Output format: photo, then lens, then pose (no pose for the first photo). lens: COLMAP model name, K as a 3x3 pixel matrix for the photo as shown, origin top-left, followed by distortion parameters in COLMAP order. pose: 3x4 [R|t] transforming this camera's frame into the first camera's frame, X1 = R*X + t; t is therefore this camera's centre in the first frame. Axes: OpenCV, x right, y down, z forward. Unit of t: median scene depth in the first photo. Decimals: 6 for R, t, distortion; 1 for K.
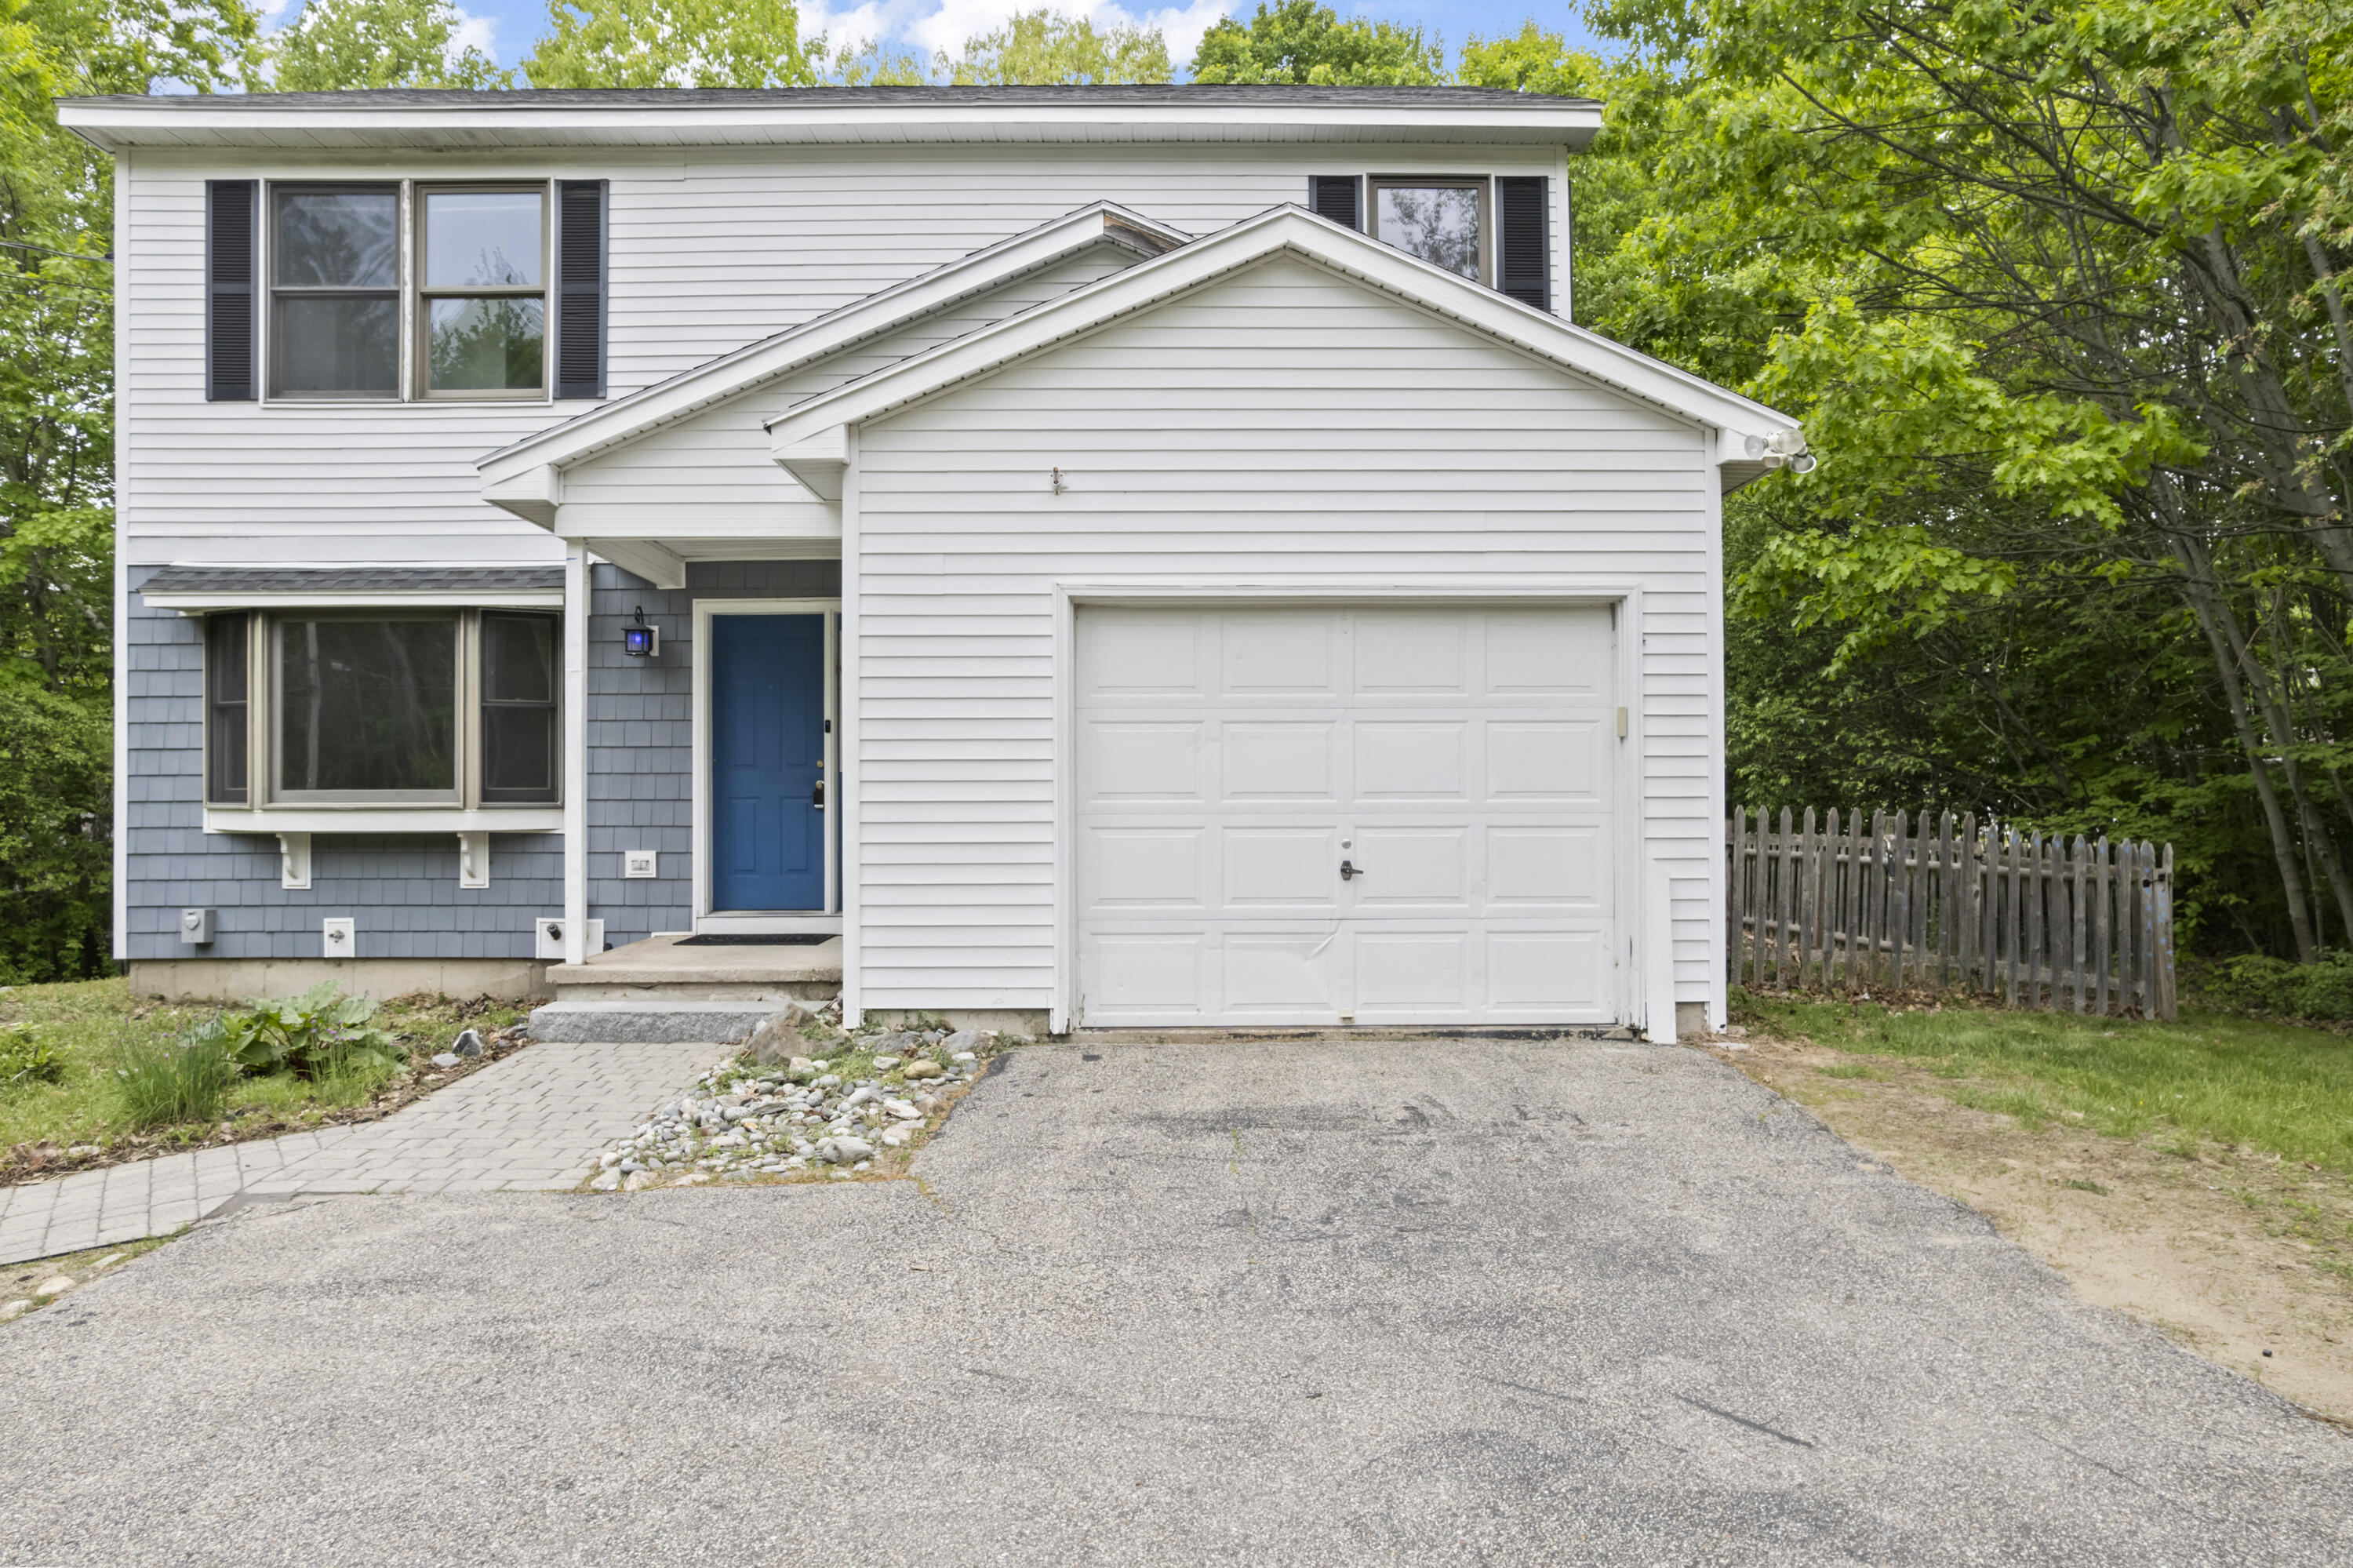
lens RADIAL K [[1518.1, 0, 1166.3], [0, 1518.1, 792.8], [0, 0, 1]] dist [-0.059575, 0.048100]
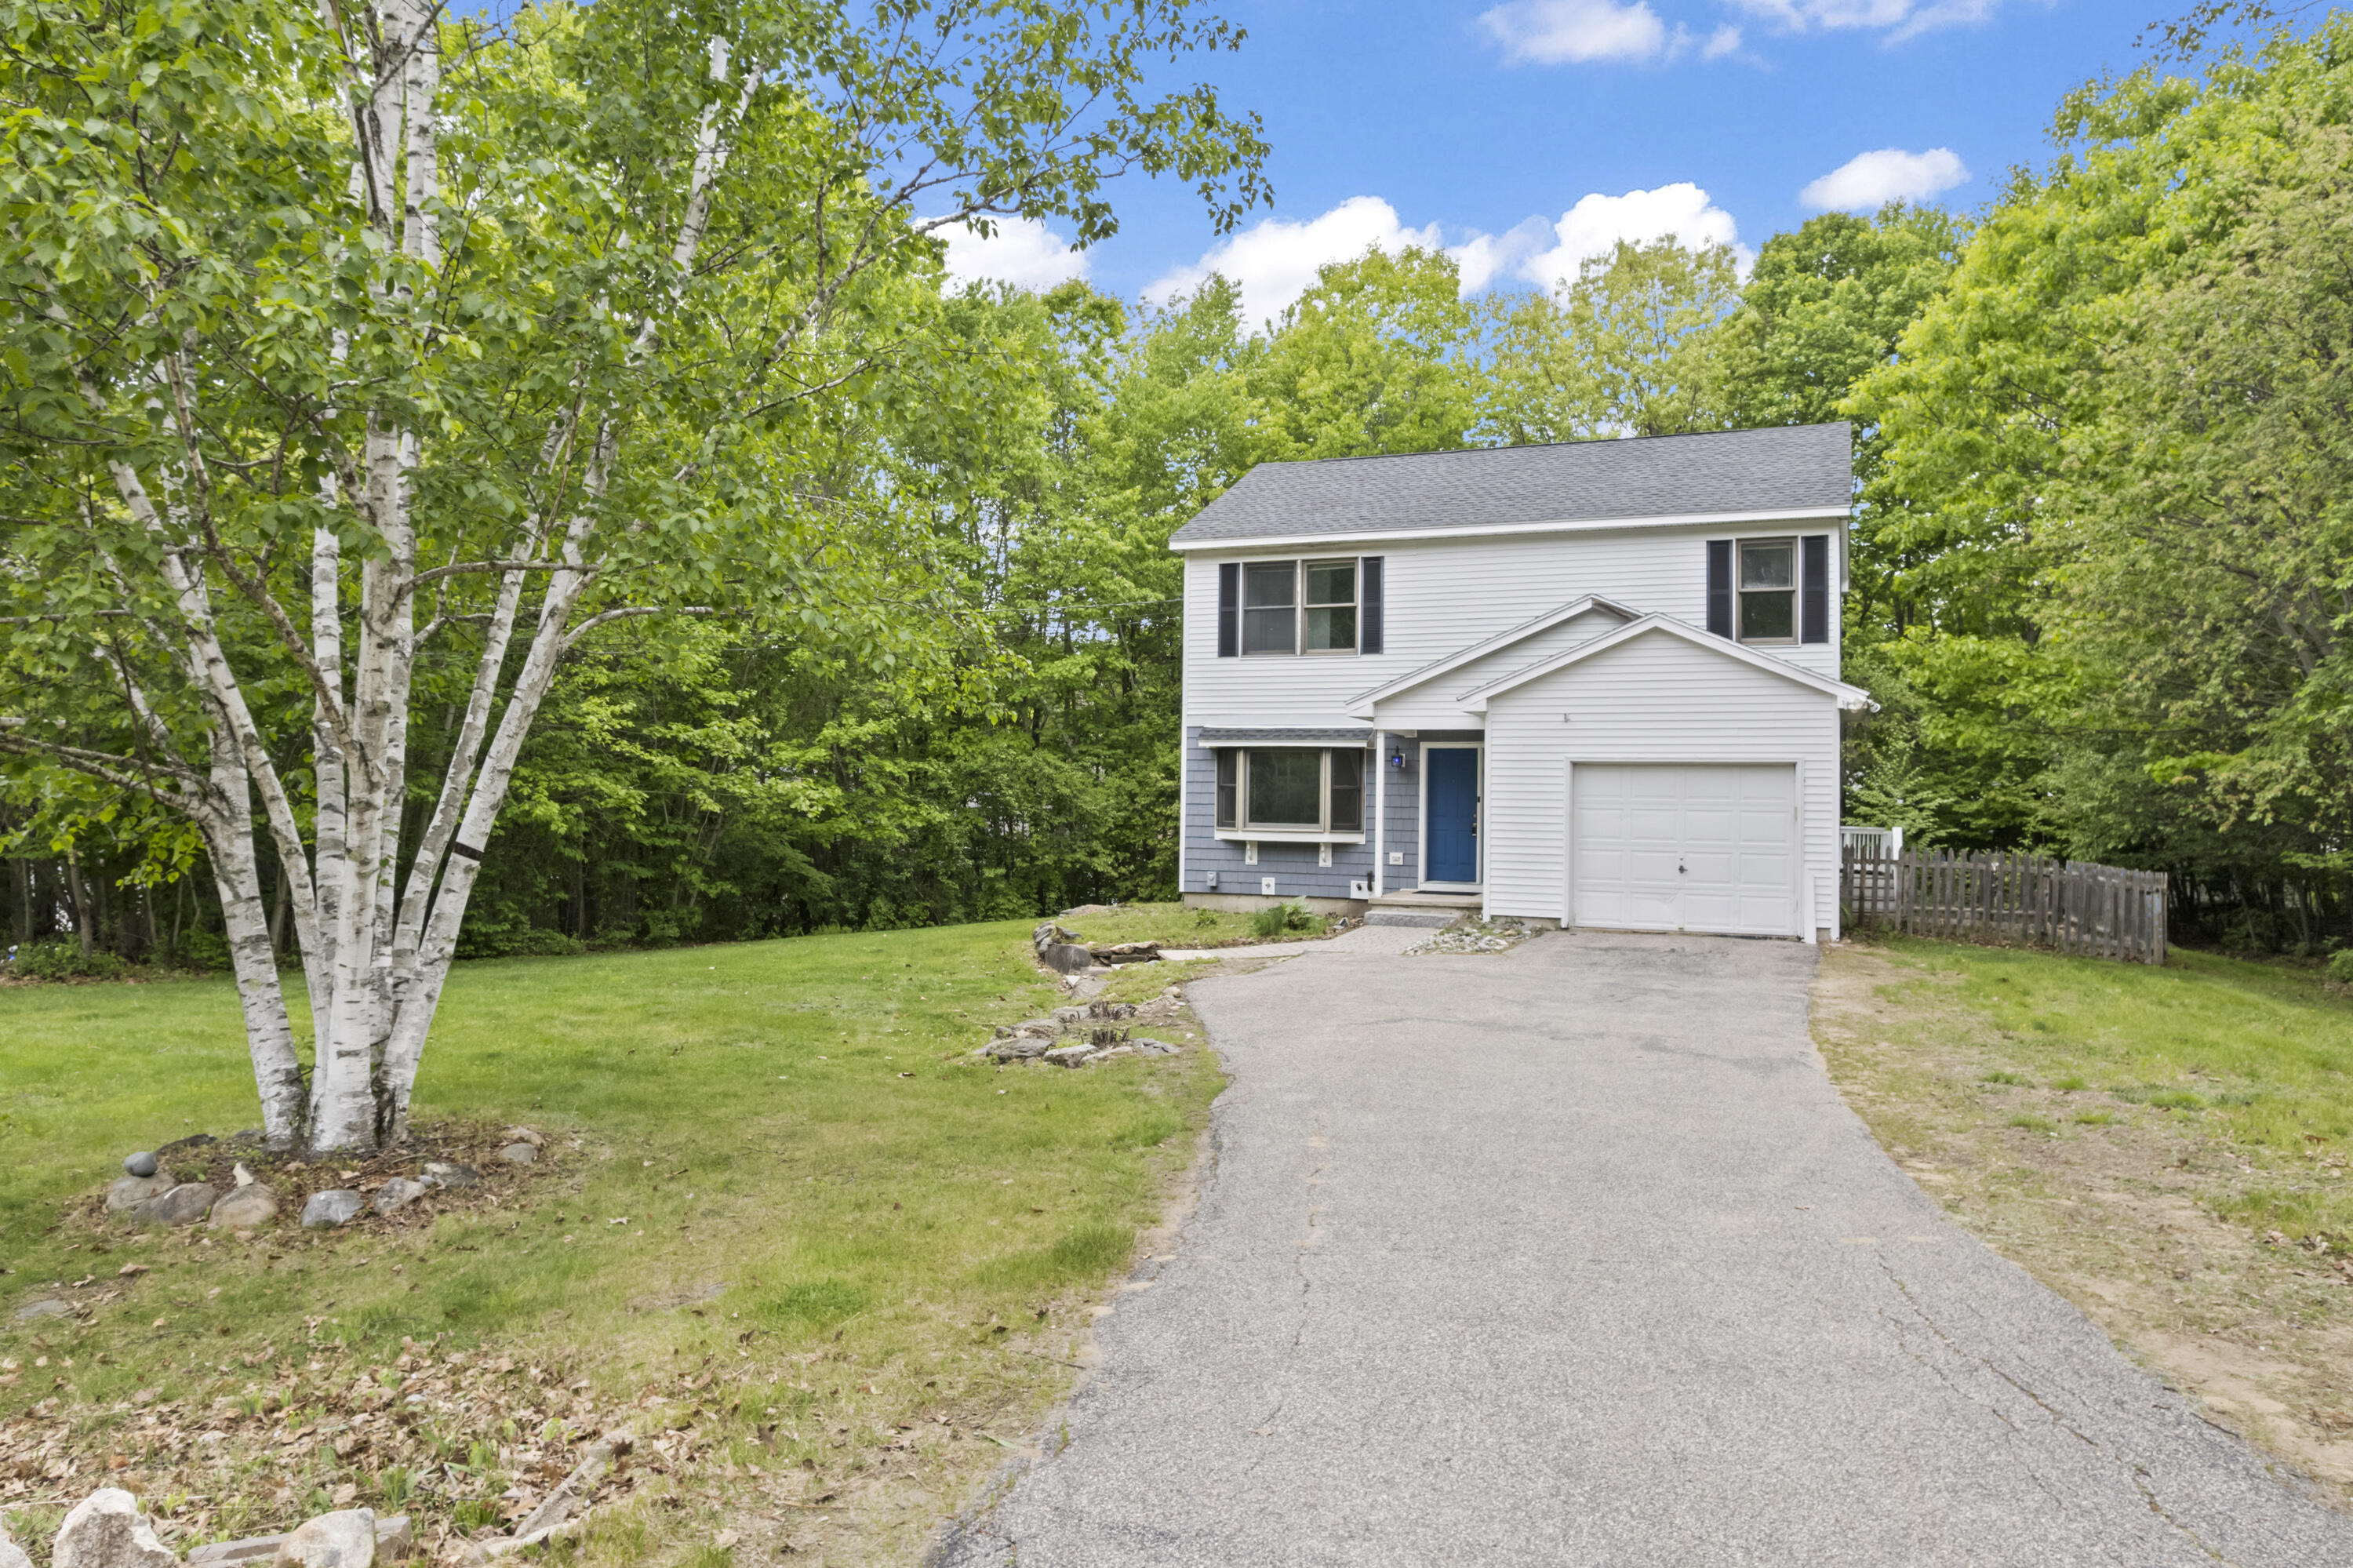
lens RADIAL K [[1548.7, 0, 1176.5], [0, 1548.7, 784.0], [0, 0, 1]] dist [-0.072185, 0.051464]
pose [[0.916743, 0.012907, -0.399269, 0.306495], [-0.015819, 0.999867, -0.003998, -0.055797], [0.399165, 0.009981, 0.916825, -1.402689]]
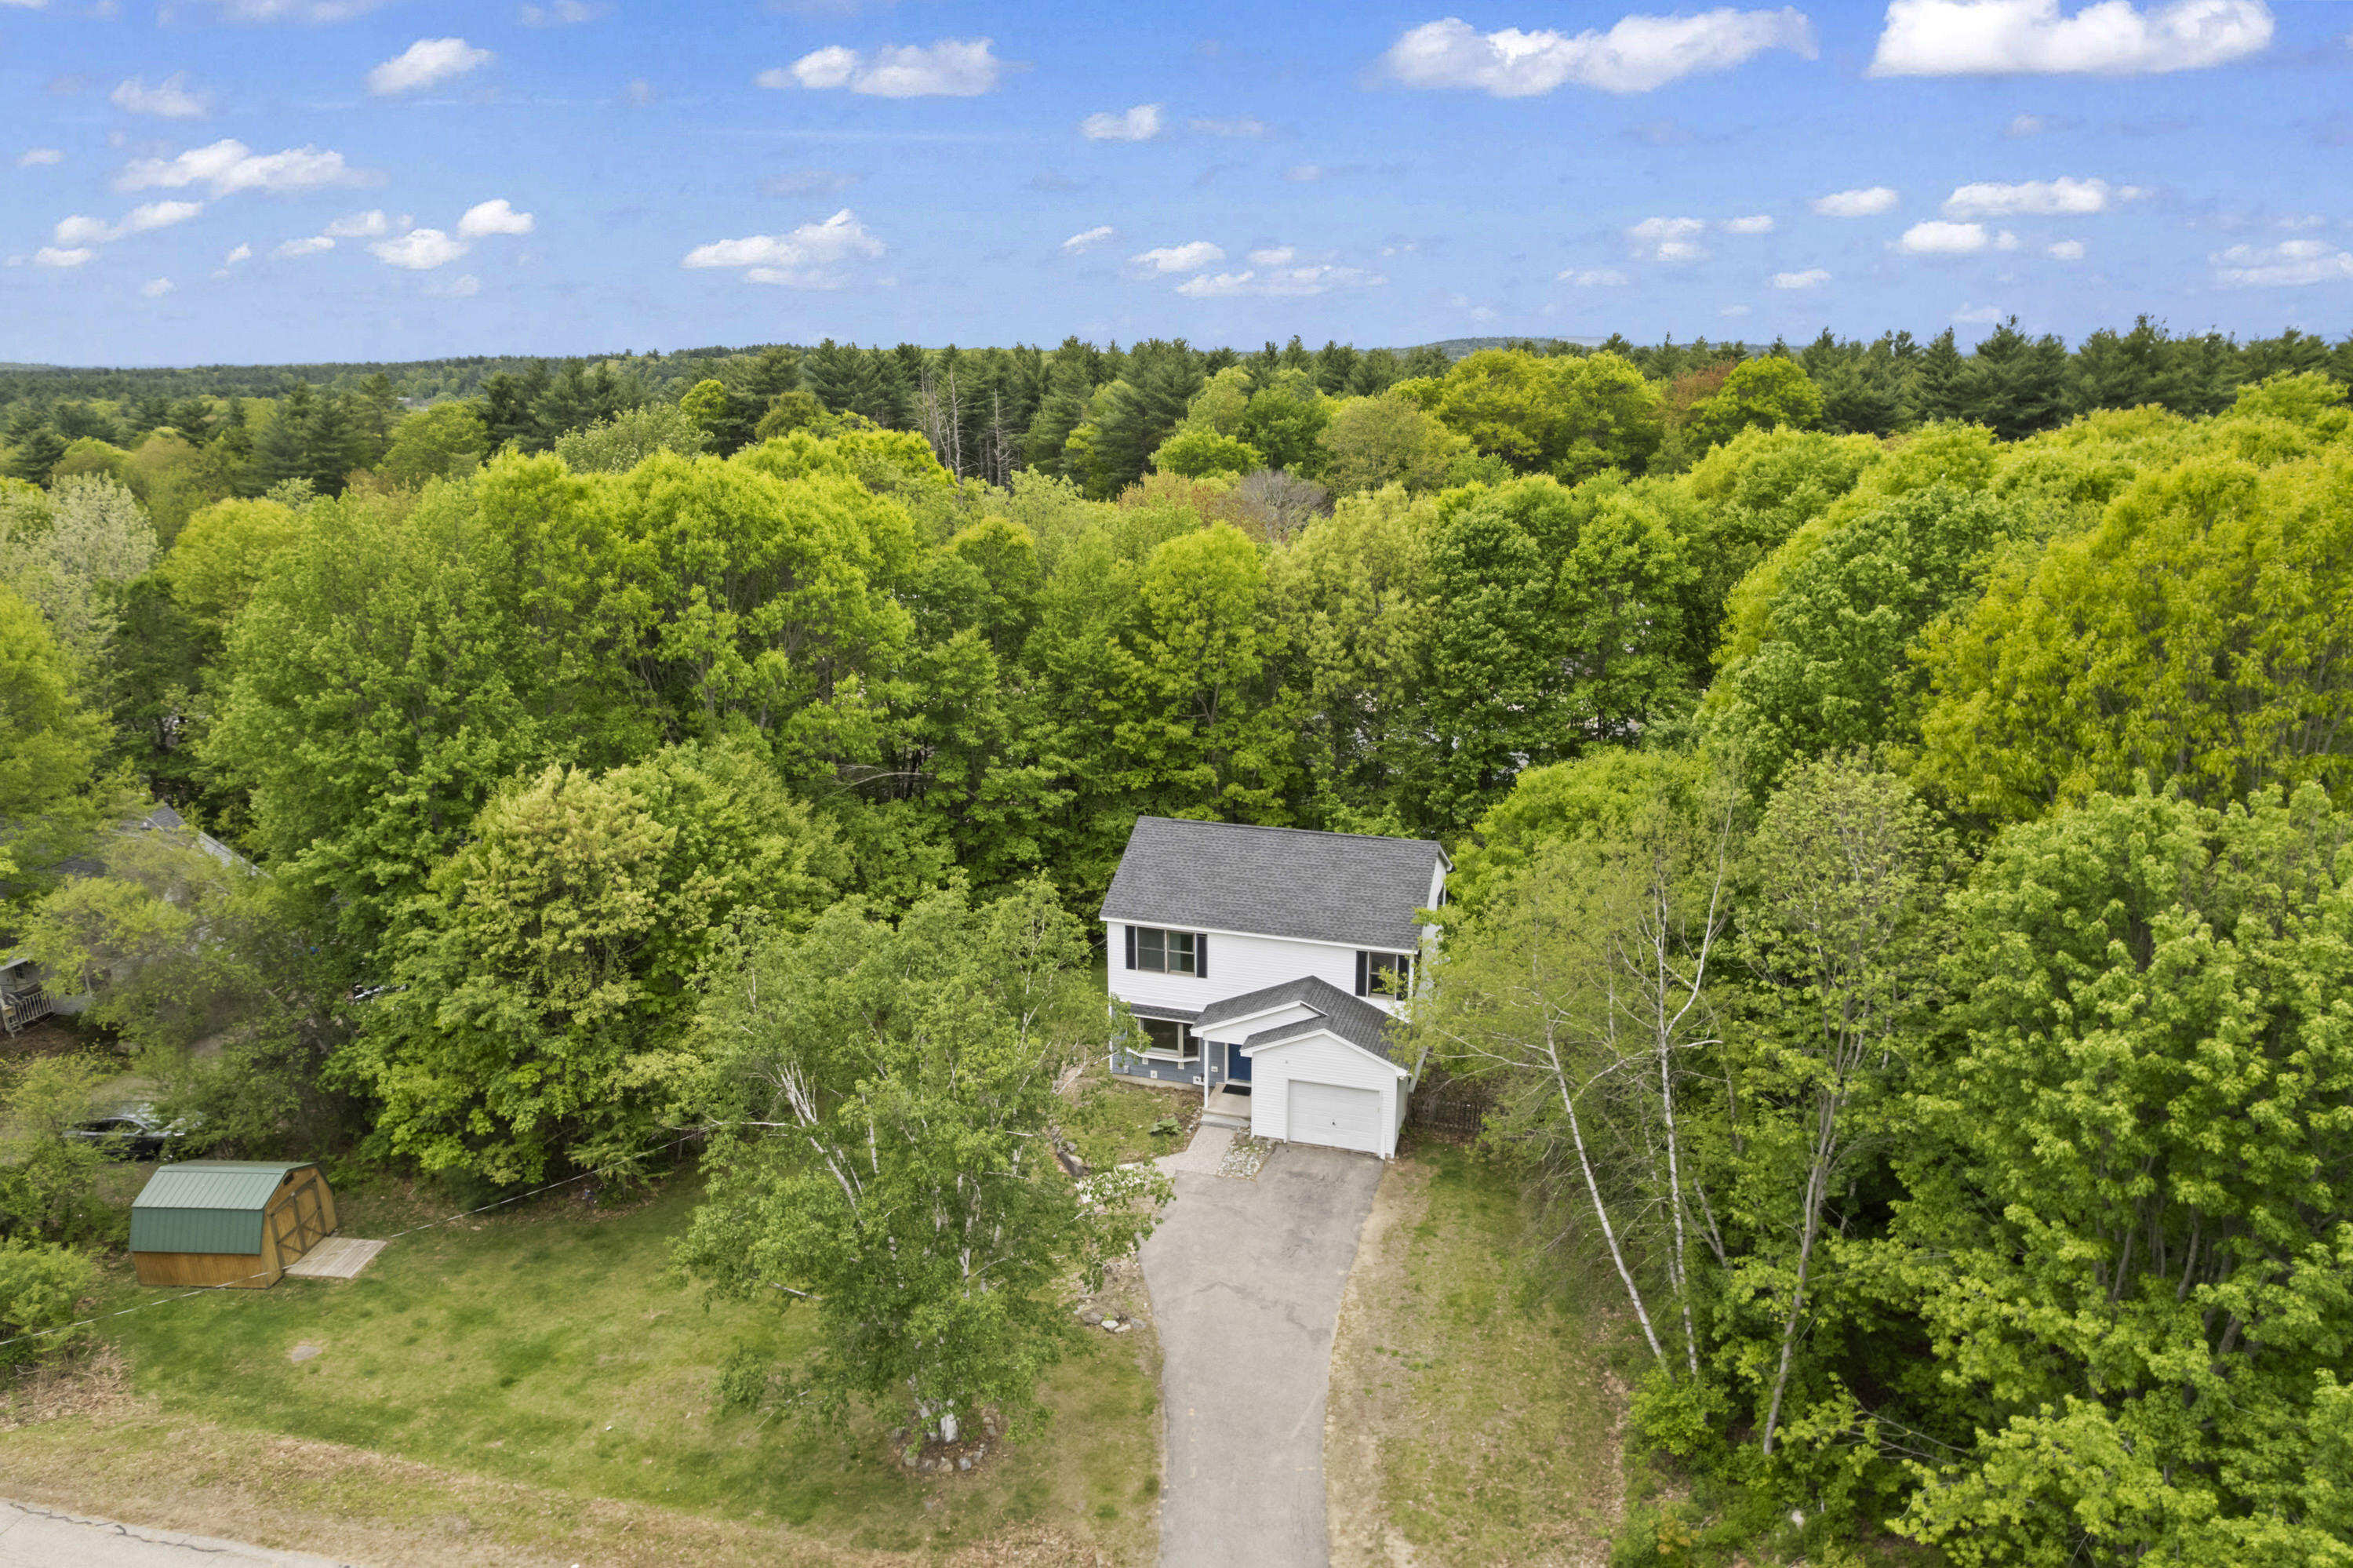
lens RADIAL K [[1548.7, 0, 1176.5], [0, 1548.7, 784.0], [0, 0, 1]] dist [-0.072185, 0.051464]
pose [[0.955221, 0.089300, -0.282095, 0.932138], [0.000006, 0.953366, 0.301817, -2.541206], [0.295892, -0.288304, 0.910675, -3.594017]]
